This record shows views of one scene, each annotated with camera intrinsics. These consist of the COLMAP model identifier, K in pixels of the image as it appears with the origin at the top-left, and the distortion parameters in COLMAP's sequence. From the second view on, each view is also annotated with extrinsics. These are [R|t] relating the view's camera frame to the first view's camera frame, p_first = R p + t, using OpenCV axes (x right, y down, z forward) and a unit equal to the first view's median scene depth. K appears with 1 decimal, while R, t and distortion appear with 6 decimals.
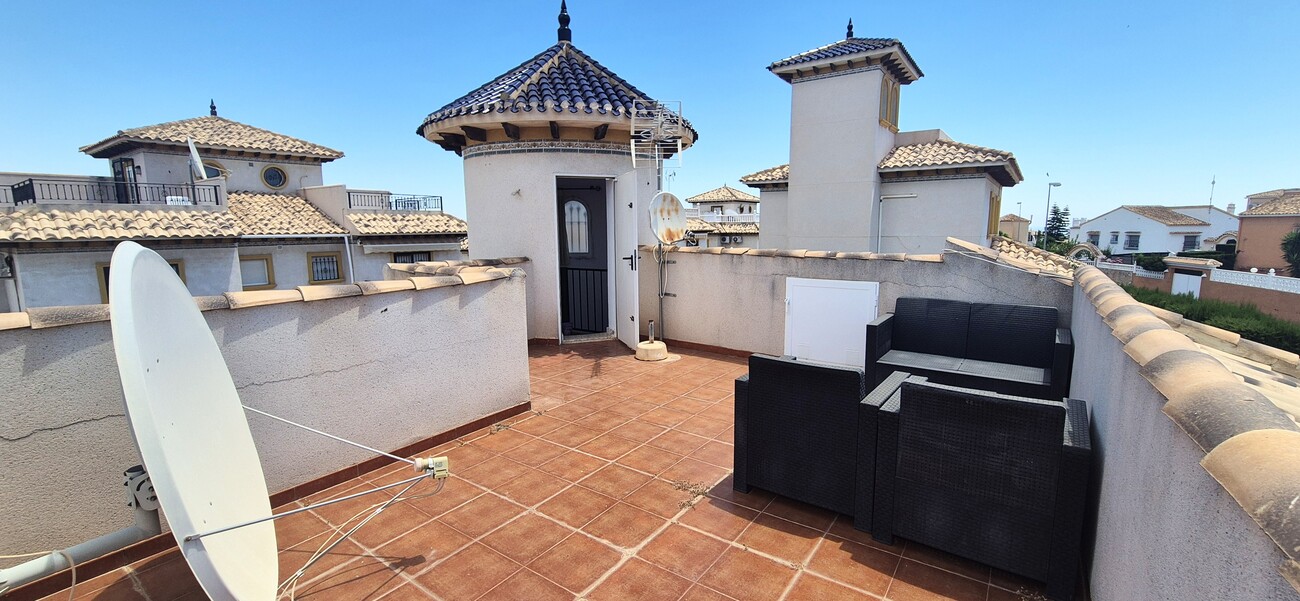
lens RADIAL K [[536.2, 0, 652.4], [0, 536.2, 304.7], [0, 0, 1]] dist [0.000590, -0.000041]
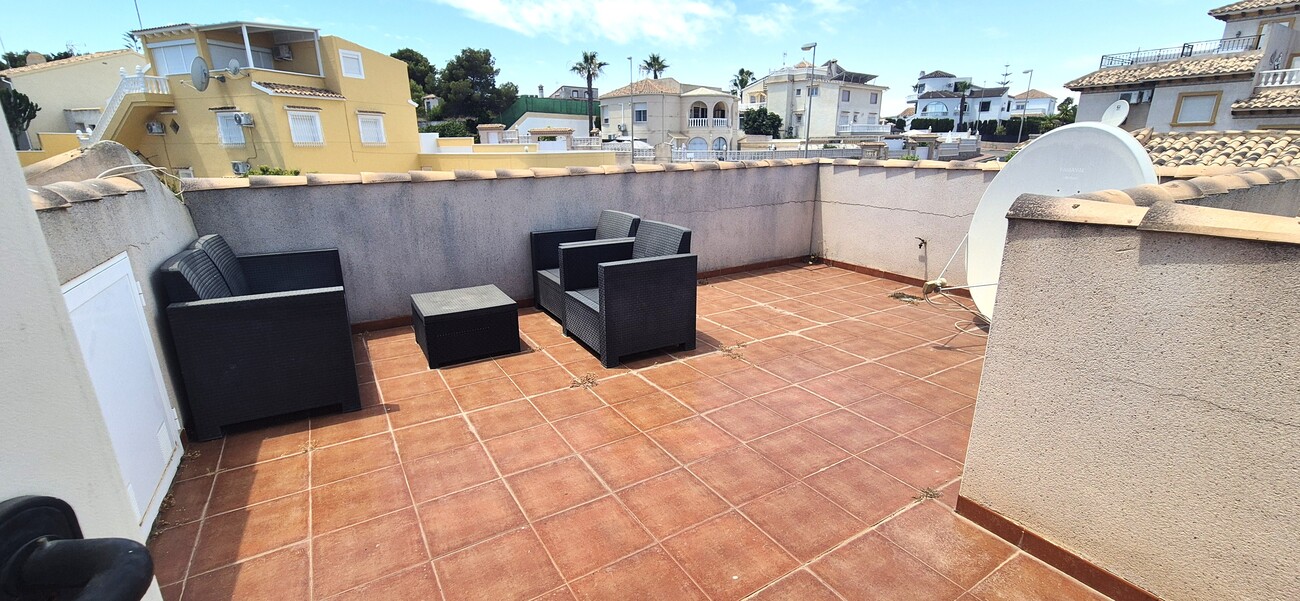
lens RADIAL K [[536.2, 0, 652.4], [0, 536.2, 304.7], [0, 0, 1]] dist [0.000590, -0.000041]
pose [[-0.921307, -0.096776, 0.376601, -0.188623], [0.071014, 0.910366, 0.407665, -0.224203], [-0.382297, 0.402328, -0.831854, 1.859413]]
